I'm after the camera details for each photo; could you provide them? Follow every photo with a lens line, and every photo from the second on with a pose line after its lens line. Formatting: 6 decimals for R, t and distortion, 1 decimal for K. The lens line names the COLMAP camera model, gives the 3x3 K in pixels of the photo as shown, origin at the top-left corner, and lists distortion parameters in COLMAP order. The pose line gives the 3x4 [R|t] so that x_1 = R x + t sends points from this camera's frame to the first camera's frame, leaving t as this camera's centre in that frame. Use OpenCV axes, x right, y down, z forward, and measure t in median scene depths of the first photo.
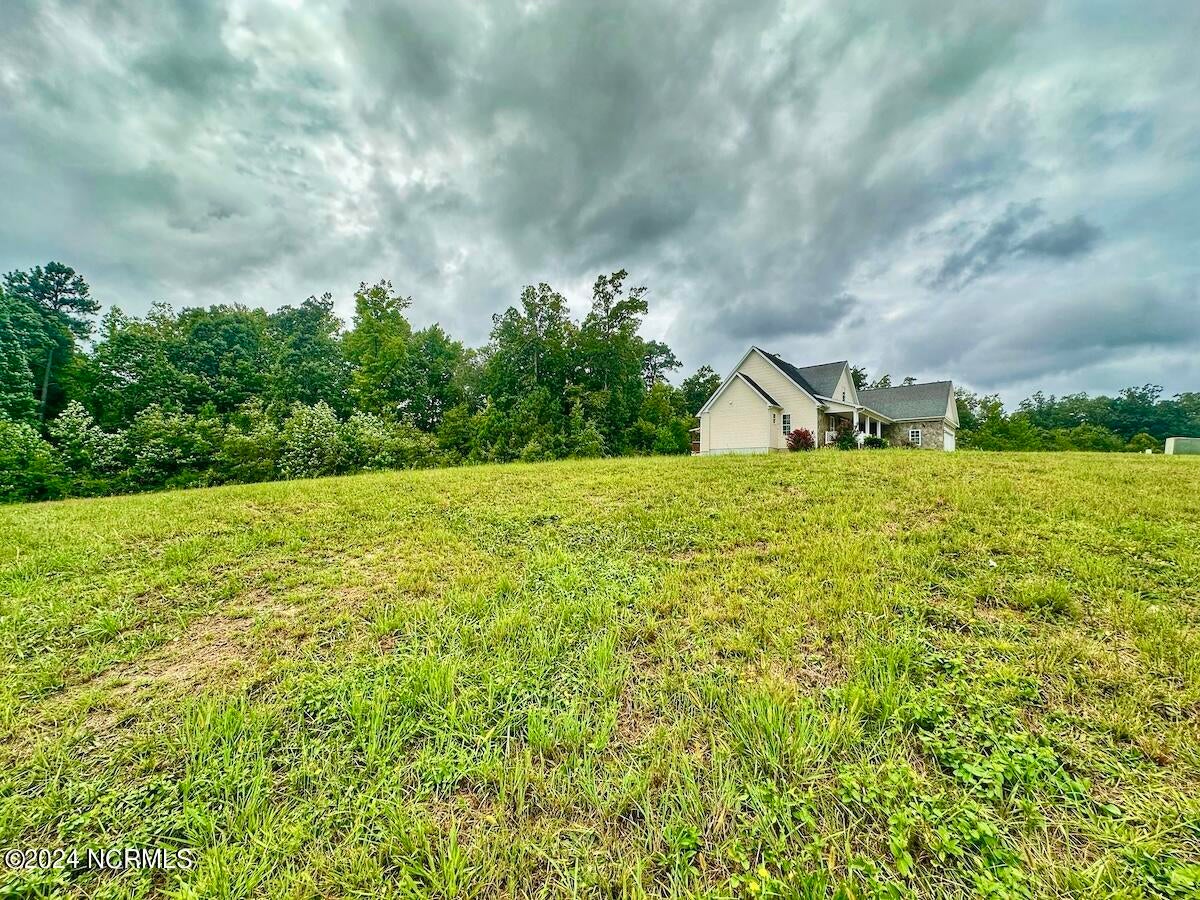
lens RADIAL K [[477.5, 0, 602.0], [0, 477.5, 450.7], [0, 0, 1]] dist [0.000808, -0.002005]
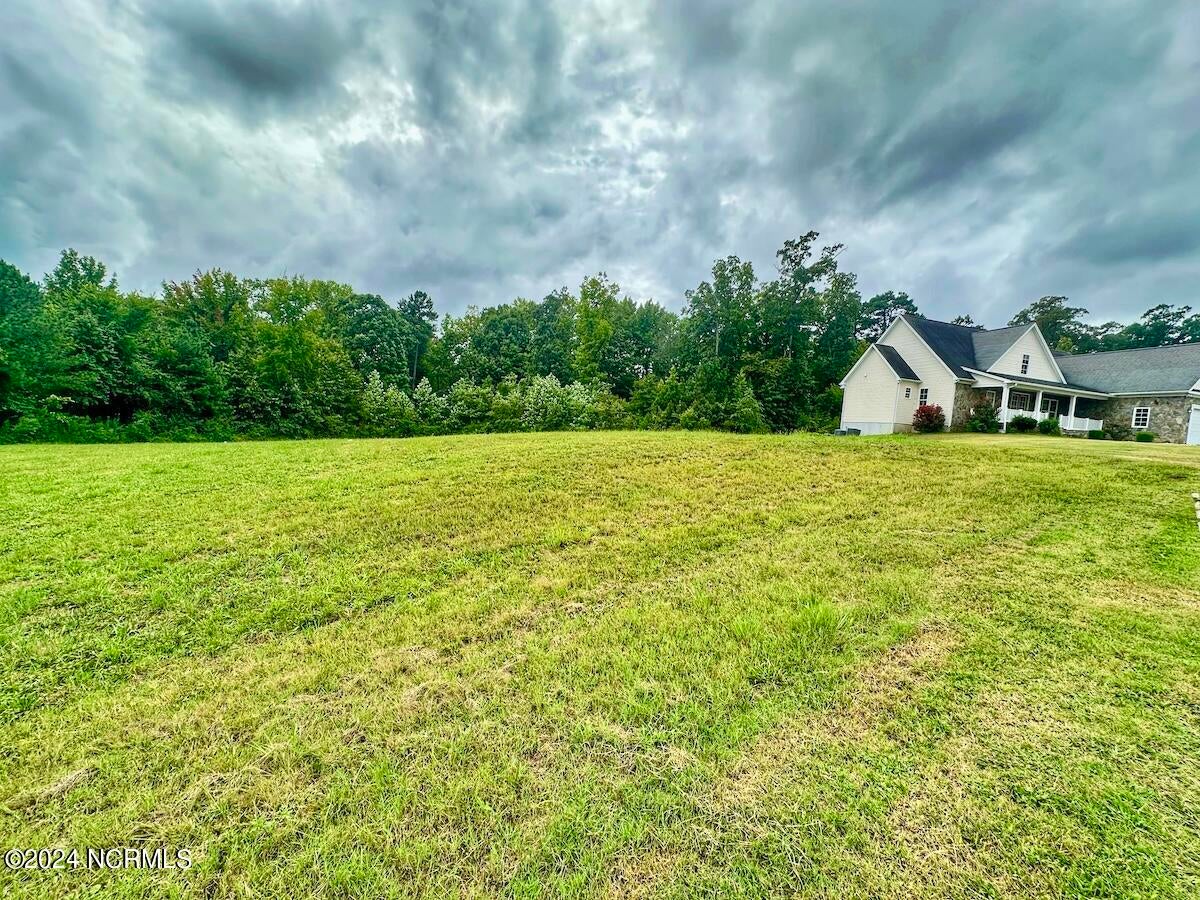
lens RADIAL K [[477.5, 0, 599.2], [0, 477.5, 453.5], [0, 0, 1]] dist [0.000808, -0.002005]
pose [[0.853079, 0.073642, -0.516558, 0.263245], [-0.022230, 0.994221, 0.105027, -0.026219], [0.521307, -0.078114, 0.849786, -0.108428]]
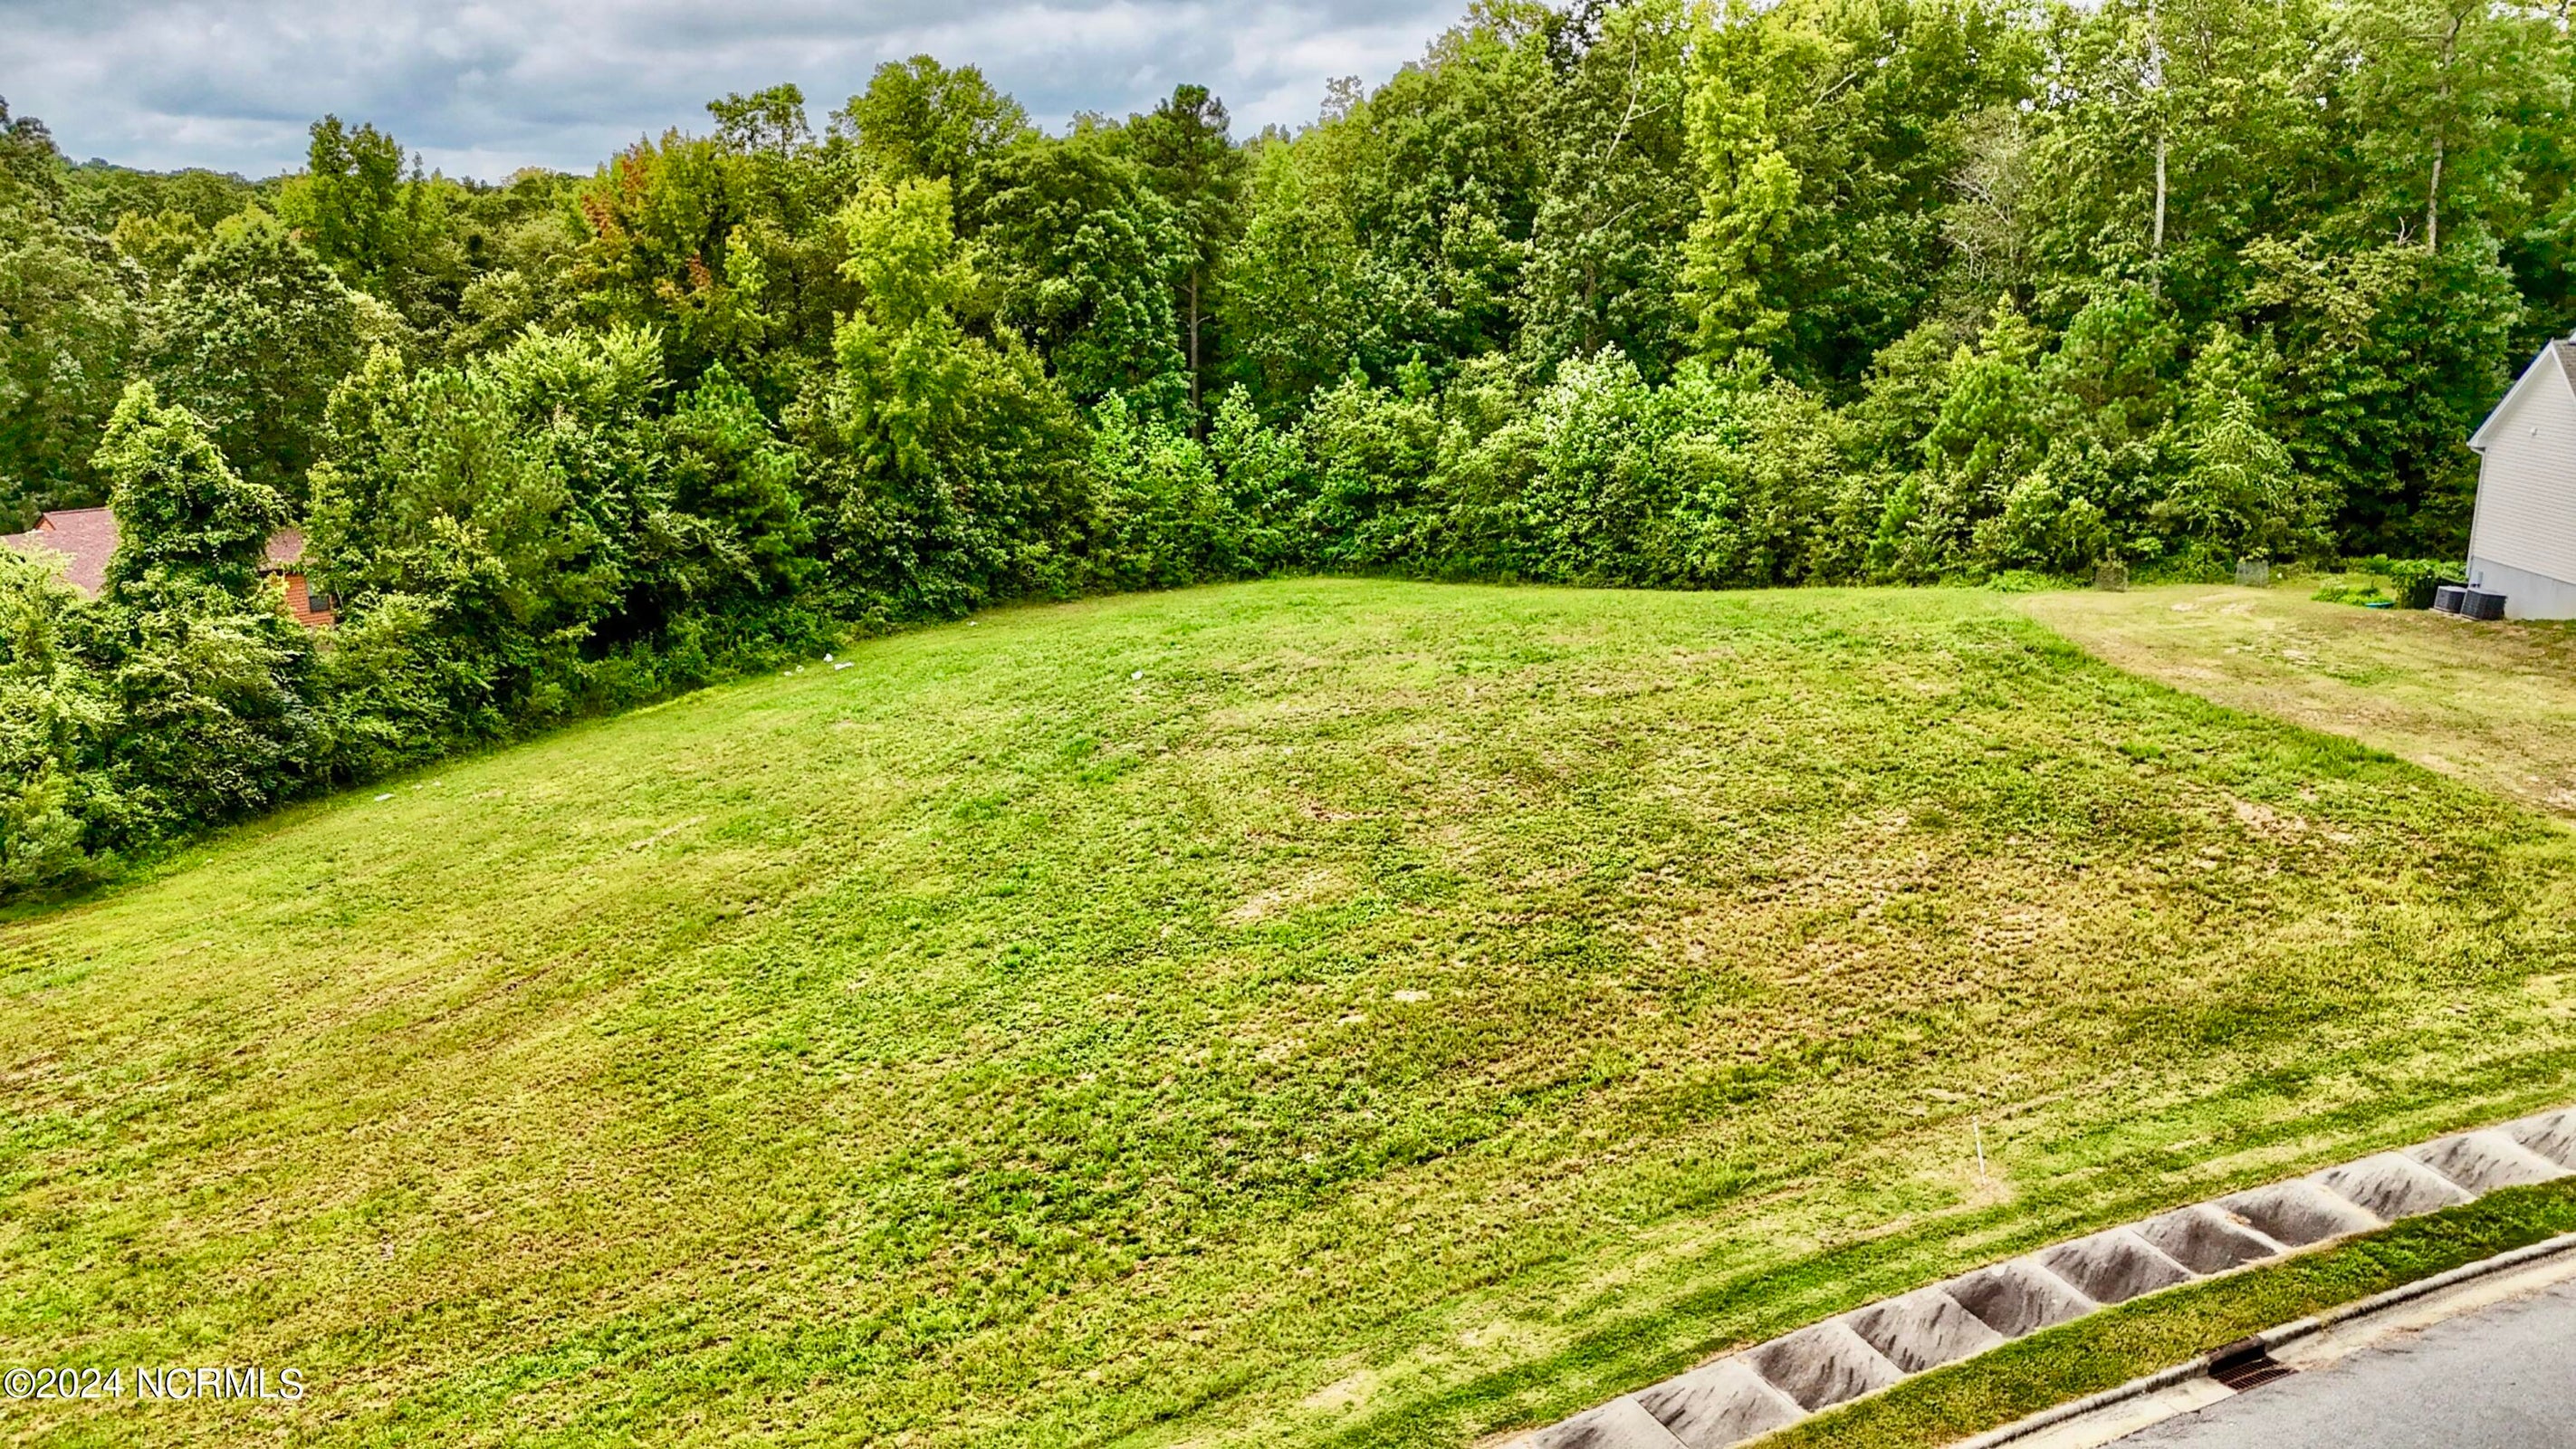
lens RADIAL K [[1885.7, 0, 1300.1], [0, 1885.7, 735.7], [0, 0, 1]] dist [0.067377, -0.060130]
pose [[0.686631, 0.146199, -0.712155, 0.543977], [0.084978, 0.956717, 0.278338, -0.281607], [0.722023, -0.251633, 0.644487, -0.444653]]
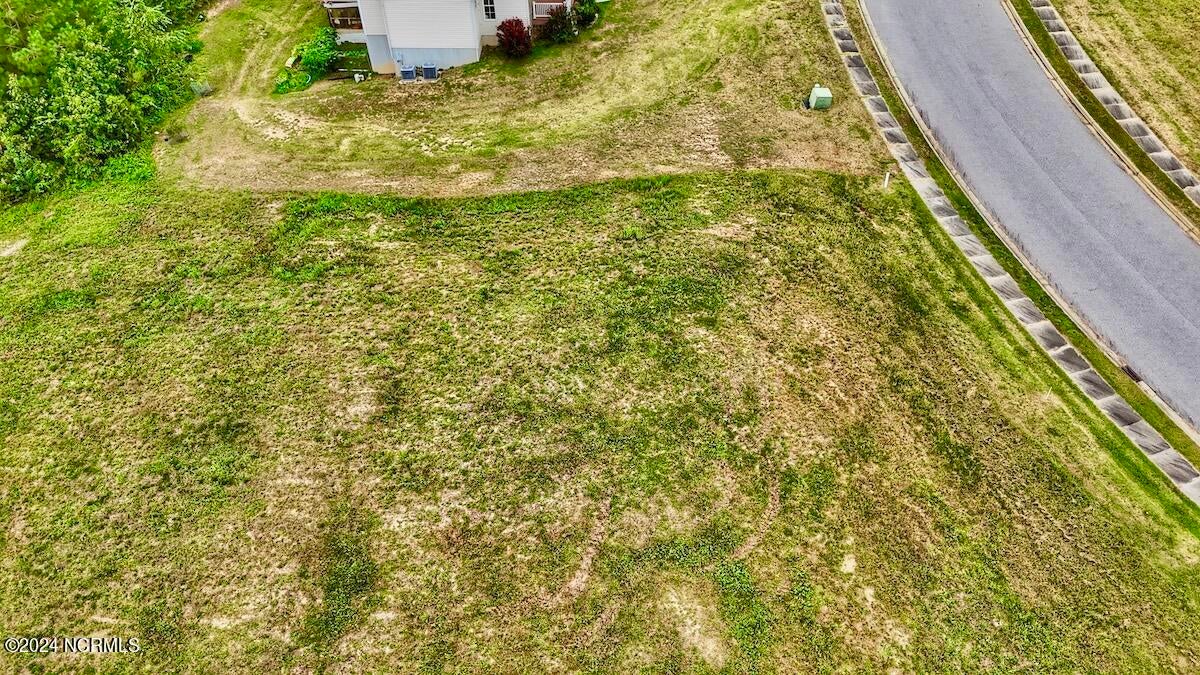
lens RADIAL K [[878.3, 0, 599.2], [0, 878.3, 337.7], [0, 0, 1]] dist [0.067377, -0.060130]
pose [[0.740037, -0.510294, 0.438116, -0.286447], [-0.006553, 0.645908, 0.763387, -0.616314], [-0.672535, -0.567806, 0.474652, -0.065571]]
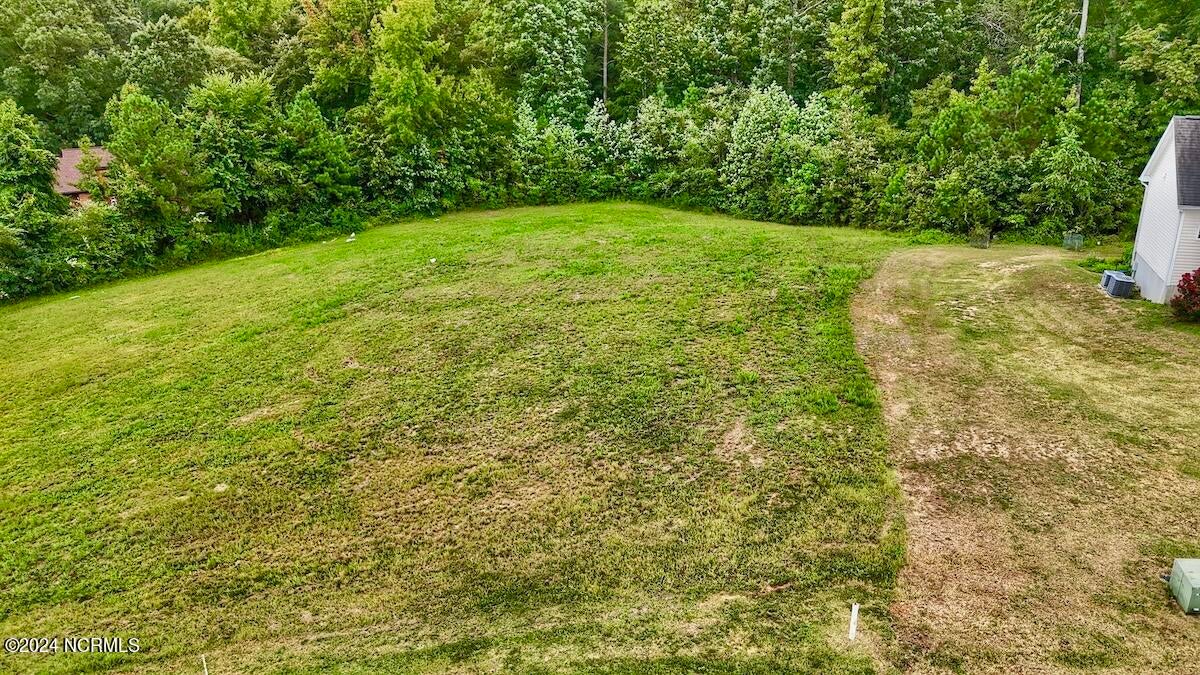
lens RADIAL K [[878.3, 0, 602.2], [0, 878.3, 348.0], [0, 0, 1]] dist [0.067377, -0.060130]
pose [[0.453952, 0.284895, -0.844252, 0.694088], [0.098096, 0.925767, 0.365148, -0.273409], [0.885610, -0.248577, 0.392307, 0.047736]]
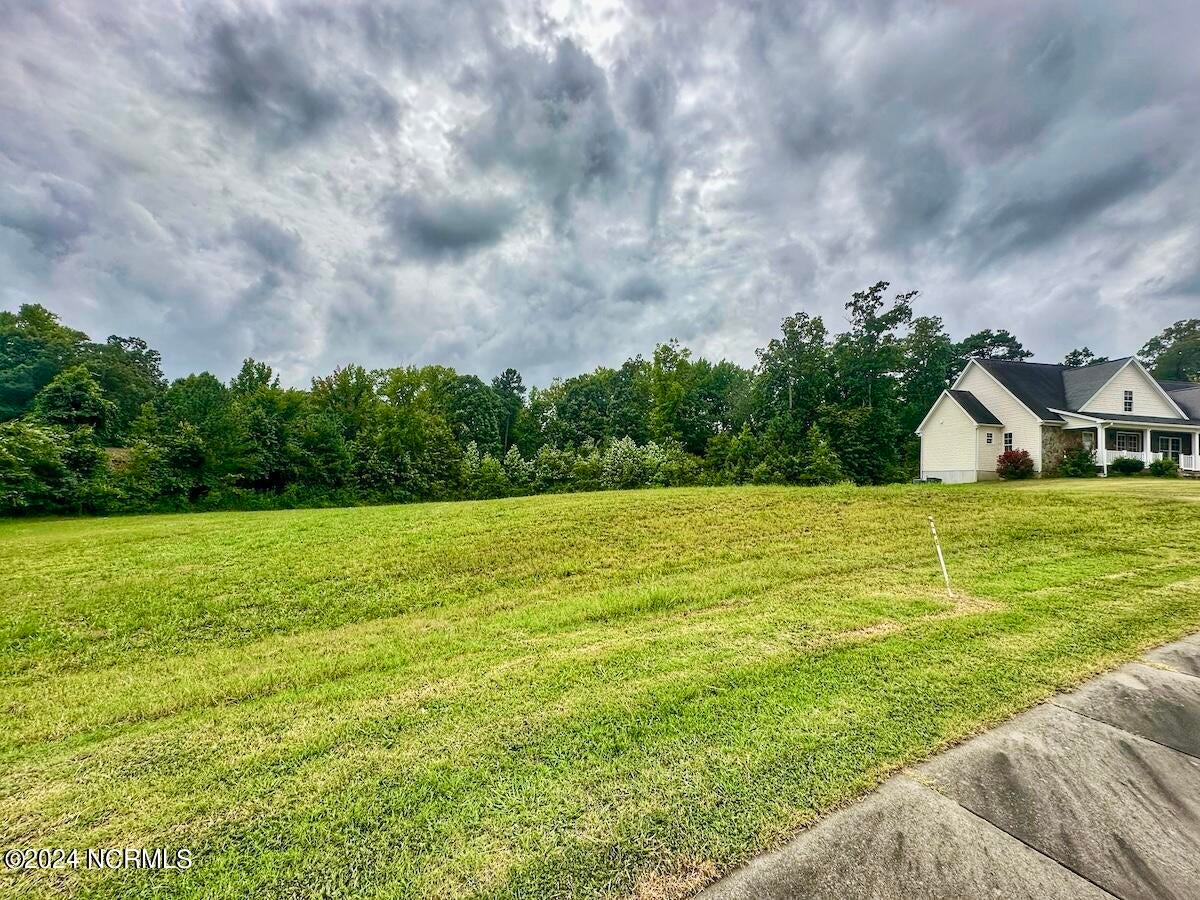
lens RADIAL K [[477.5, 0, 598.6], [0, 477.5, 452.9], [0, 0, 1]] dist [0.000808, -0.002005]
pose [[0.741562, -0.026744, -0.670351, 0.326436], [0.018798, 0.999641, -0.019086, -0.028220], [0.670621, 0.001552, 0.741799, -0.129856]]
